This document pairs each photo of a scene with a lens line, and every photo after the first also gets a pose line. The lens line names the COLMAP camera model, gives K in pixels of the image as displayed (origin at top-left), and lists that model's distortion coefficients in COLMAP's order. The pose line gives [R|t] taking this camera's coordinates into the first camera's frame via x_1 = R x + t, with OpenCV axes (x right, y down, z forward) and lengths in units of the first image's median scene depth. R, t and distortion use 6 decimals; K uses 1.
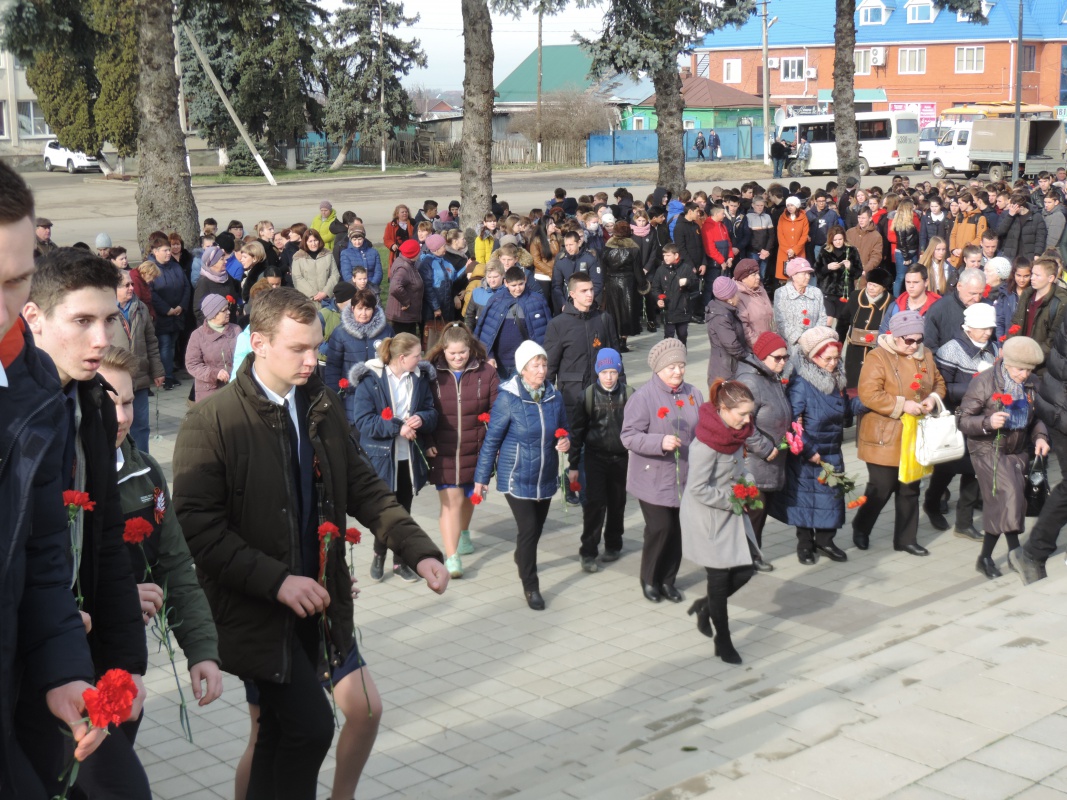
lens RADIAL K [[1721.2, 0, 533.5], [0, 1721.2, 400.0], [0, 0, 1]] dist [-0.108466, 0.021510]
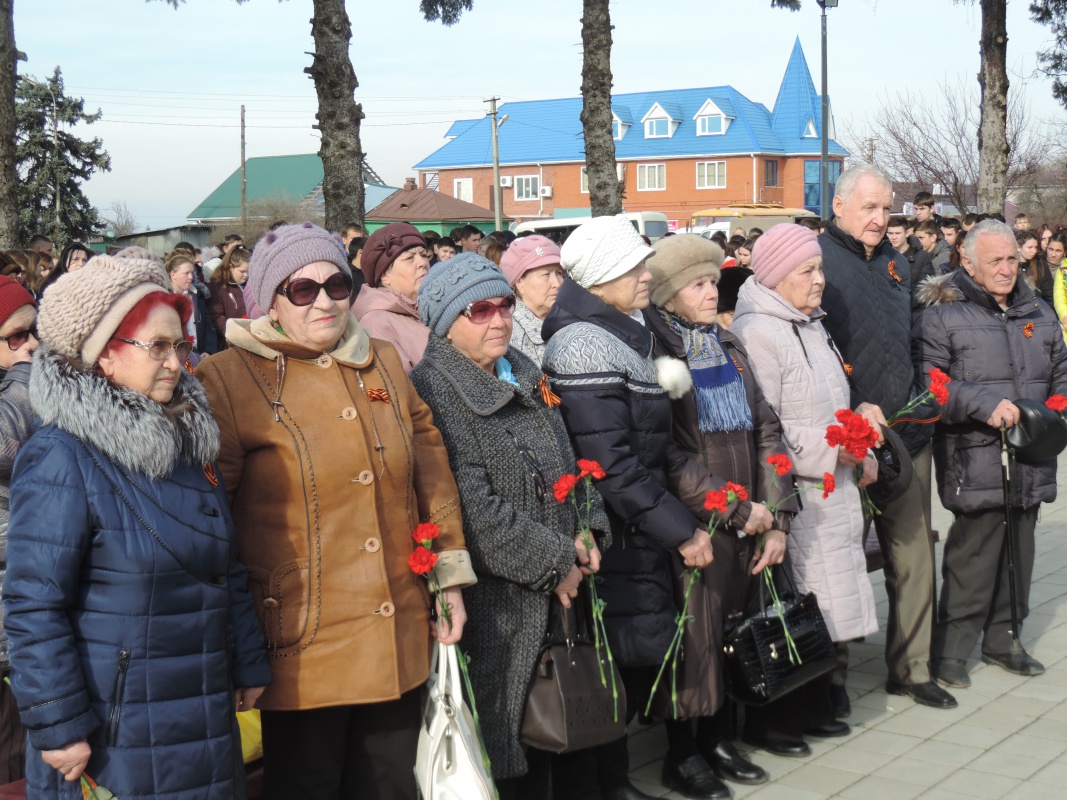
lens RADIAL K [[1721.2, 0, 533.5], [0, 1721.2, 400.0], [0, 0, 1]] dist [-0.108466, 0.021510]
pose [[0.988556, -0.019573, 0.149579, 0.018469], [0.031590, 0.996422, -0.078389, -0.003151], [-0.147510, 0.082217, 0.985637, 0.123067]]
